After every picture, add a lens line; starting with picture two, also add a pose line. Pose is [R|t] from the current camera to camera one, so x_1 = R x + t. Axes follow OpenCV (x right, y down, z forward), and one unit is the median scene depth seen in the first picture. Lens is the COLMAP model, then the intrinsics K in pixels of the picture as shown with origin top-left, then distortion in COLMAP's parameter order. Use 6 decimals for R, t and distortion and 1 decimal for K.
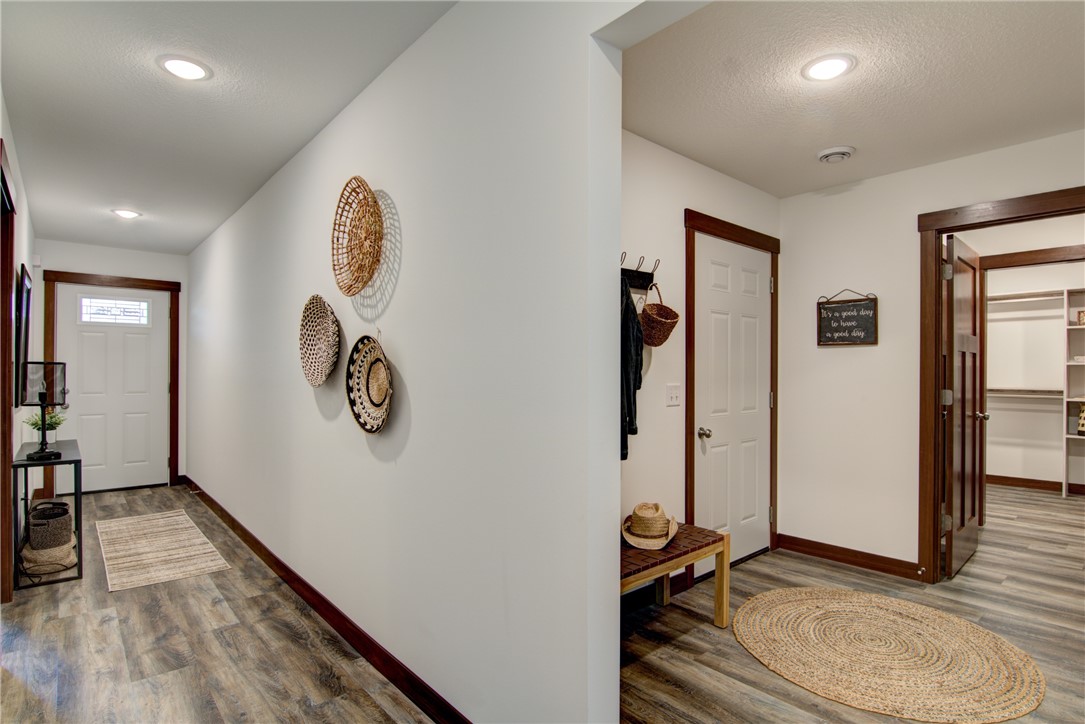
lens RADIAL K [[553.5, 0, 551.0], [0, 553.5, 375.0], [0, 0, 1]] dist [-0.004239, -0.012163]
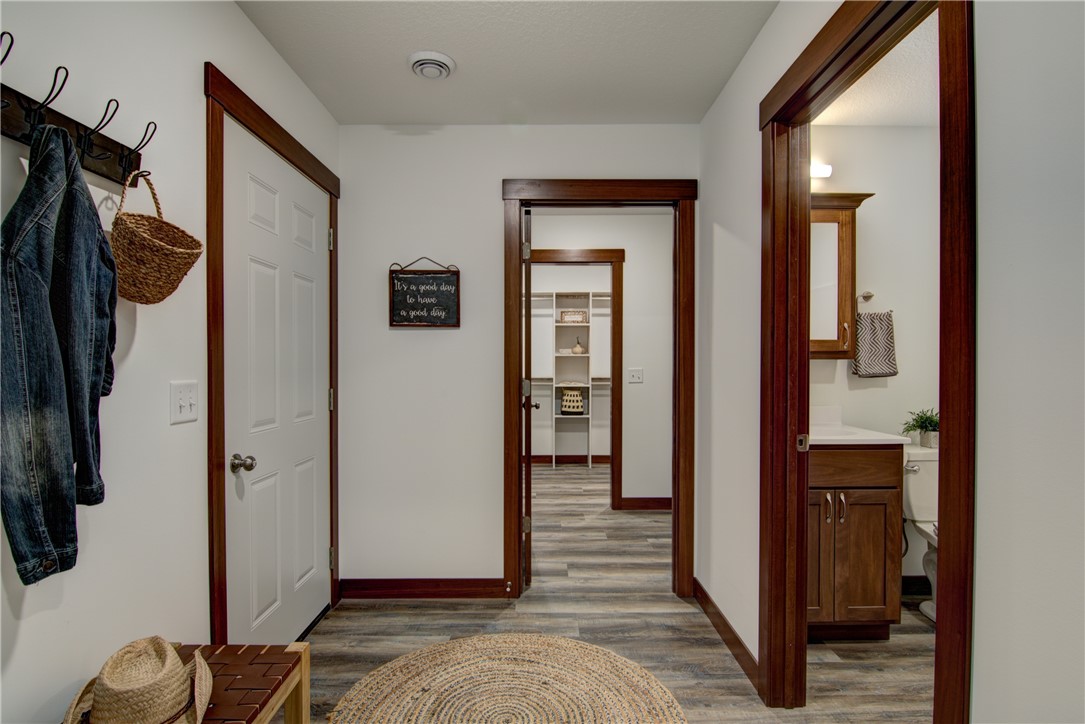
lens RADIAL K [[553.5, 0, 544.6], [0, 553.5, 370.3], [0, 0, 1]] dist [-0.004239, -0.012163]
pose [[0.662638, -0.009355, 0.748882, 0.051451], [0.004543, 0.999954, 0.008471, 0.003246], [-0.748926, -0.002211, 0.662650, 0.366098]]
